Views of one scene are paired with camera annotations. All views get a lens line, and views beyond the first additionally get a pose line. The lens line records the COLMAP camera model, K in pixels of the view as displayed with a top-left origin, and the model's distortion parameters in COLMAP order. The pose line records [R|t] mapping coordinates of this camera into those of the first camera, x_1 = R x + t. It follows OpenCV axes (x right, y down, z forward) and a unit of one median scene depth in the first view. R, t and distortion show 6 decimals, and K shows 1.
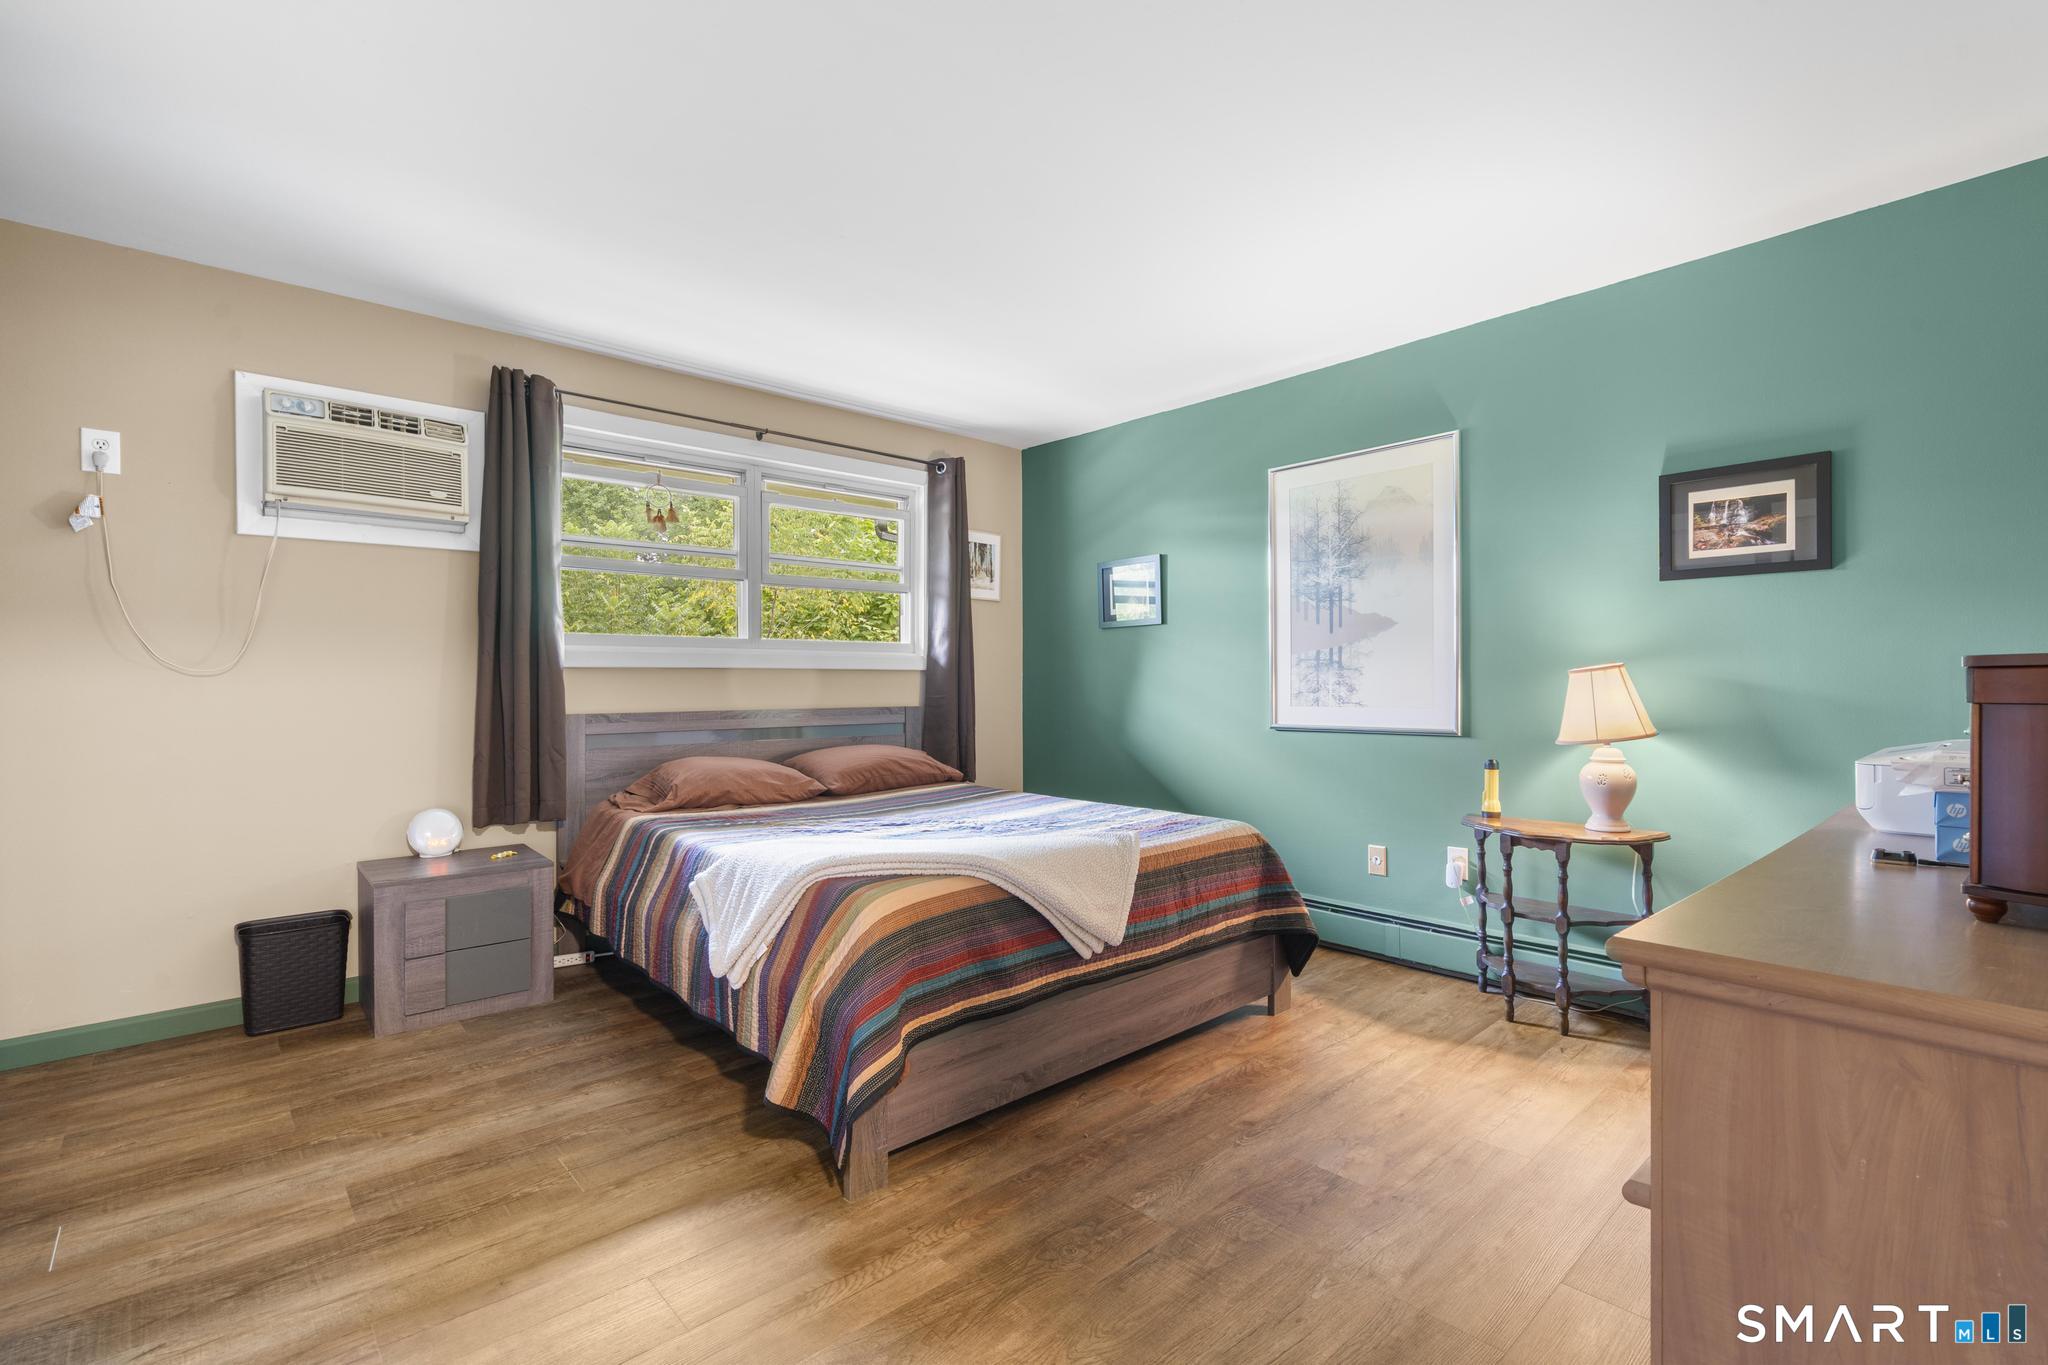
lens RADIAL K [[924.7, 0, 1030.6], [0, 924.7, 686.3], [0, 0, 1]] dist [-0.008065, 0.004071]
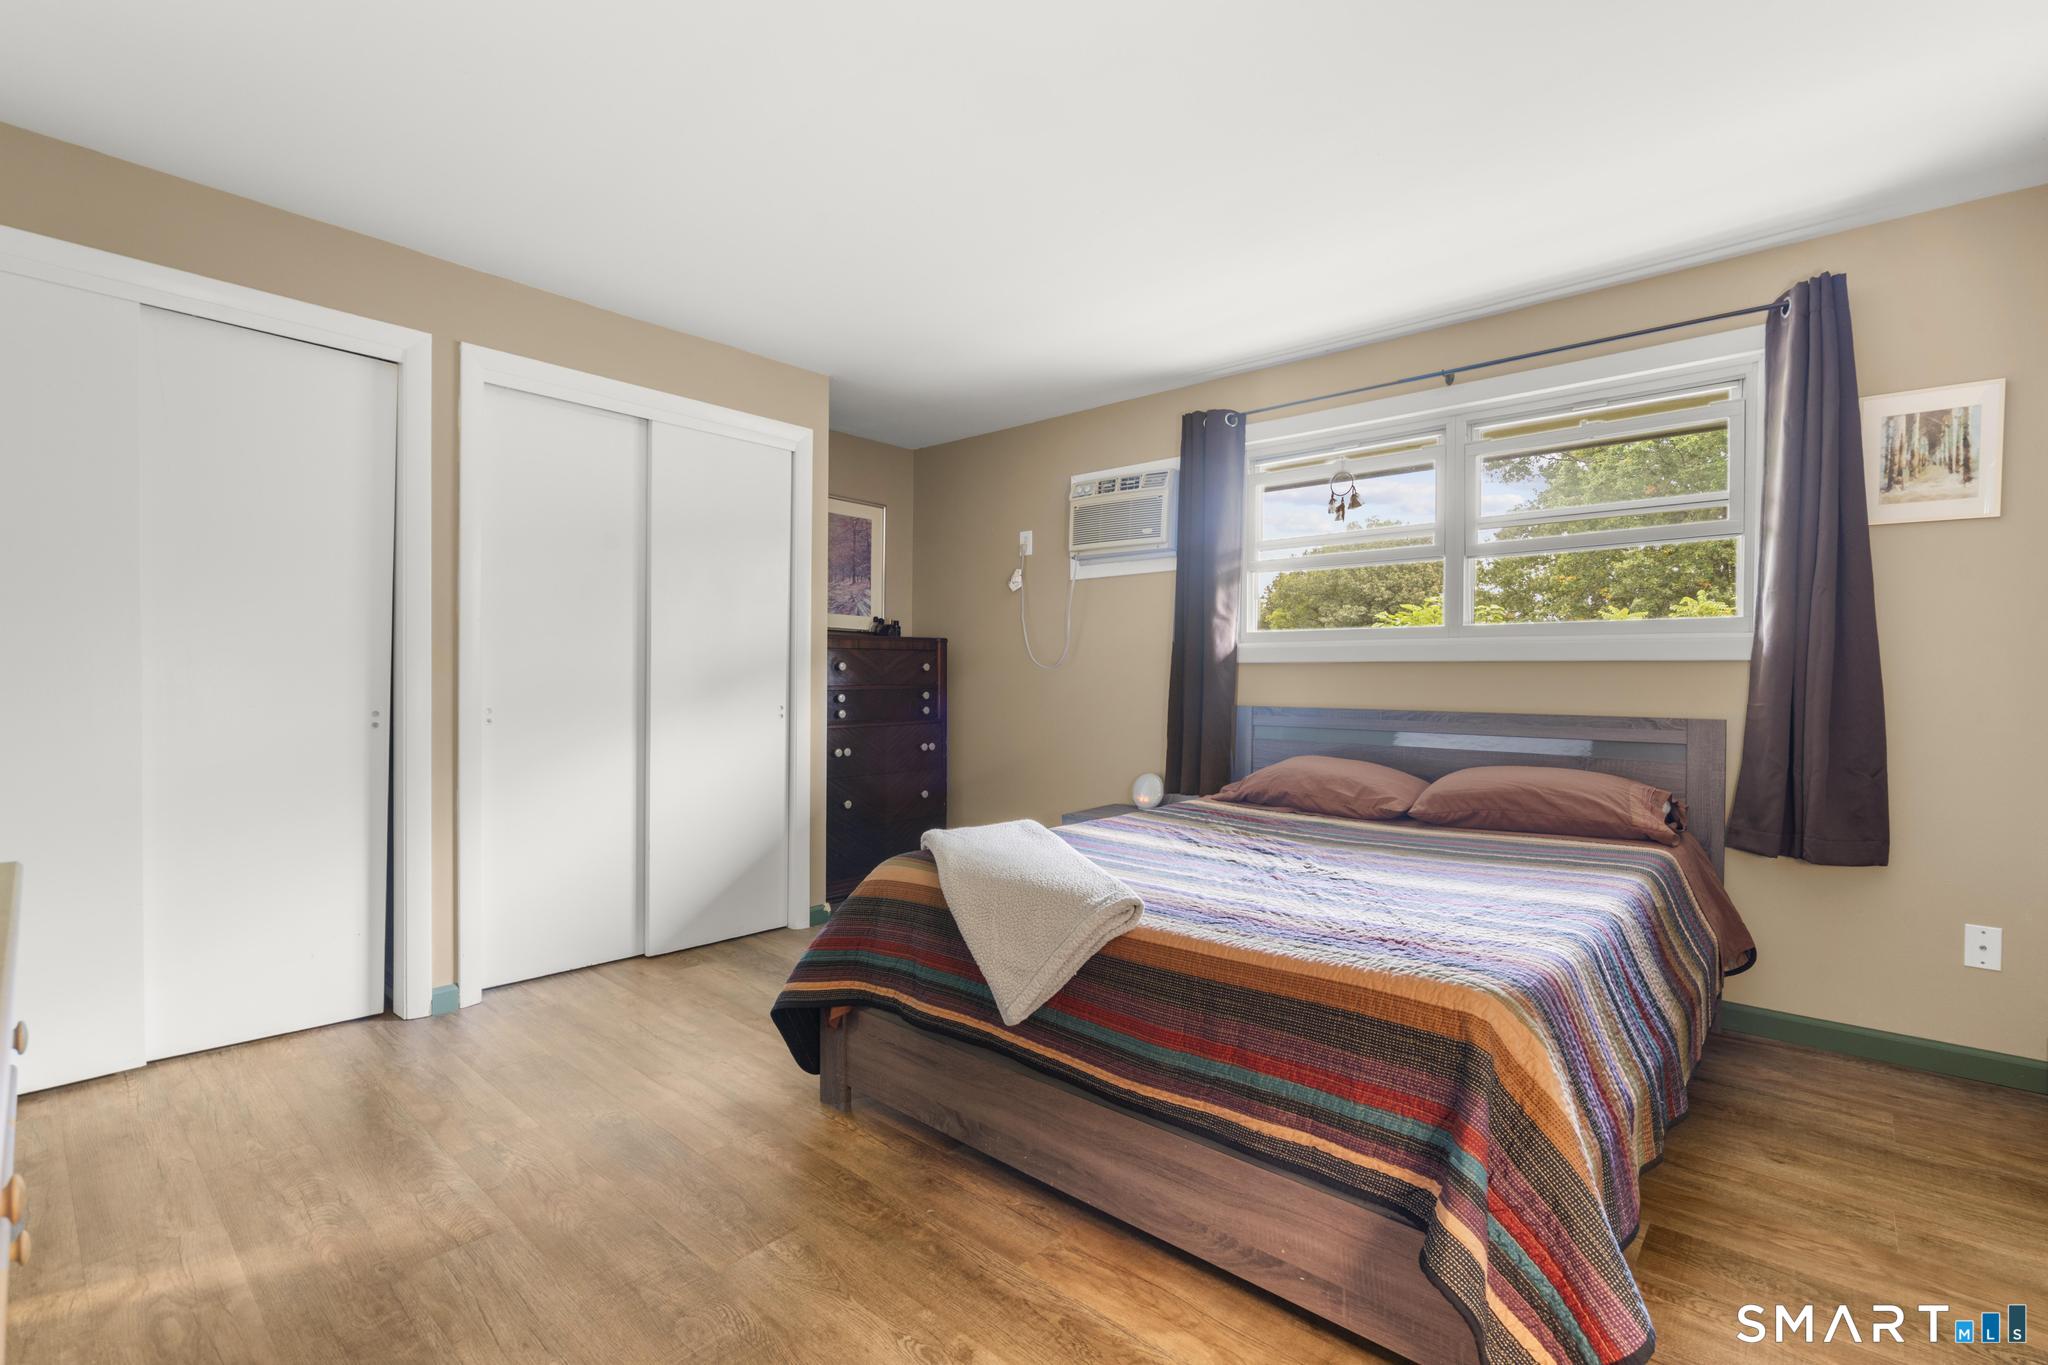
lens RADIAL K [[924.7, 0, 1026.1], [0, 924.7, 686.8], [0, 0, 1]] dist [-0.008065, 0.004071]
pose [[0.098570, 0.013028, -0.995045, 0.691157], [-0.013151, 0.999844, 0.011788, -0.002351], [0.995043, 0.011924, 0.098726, 0.766356]]
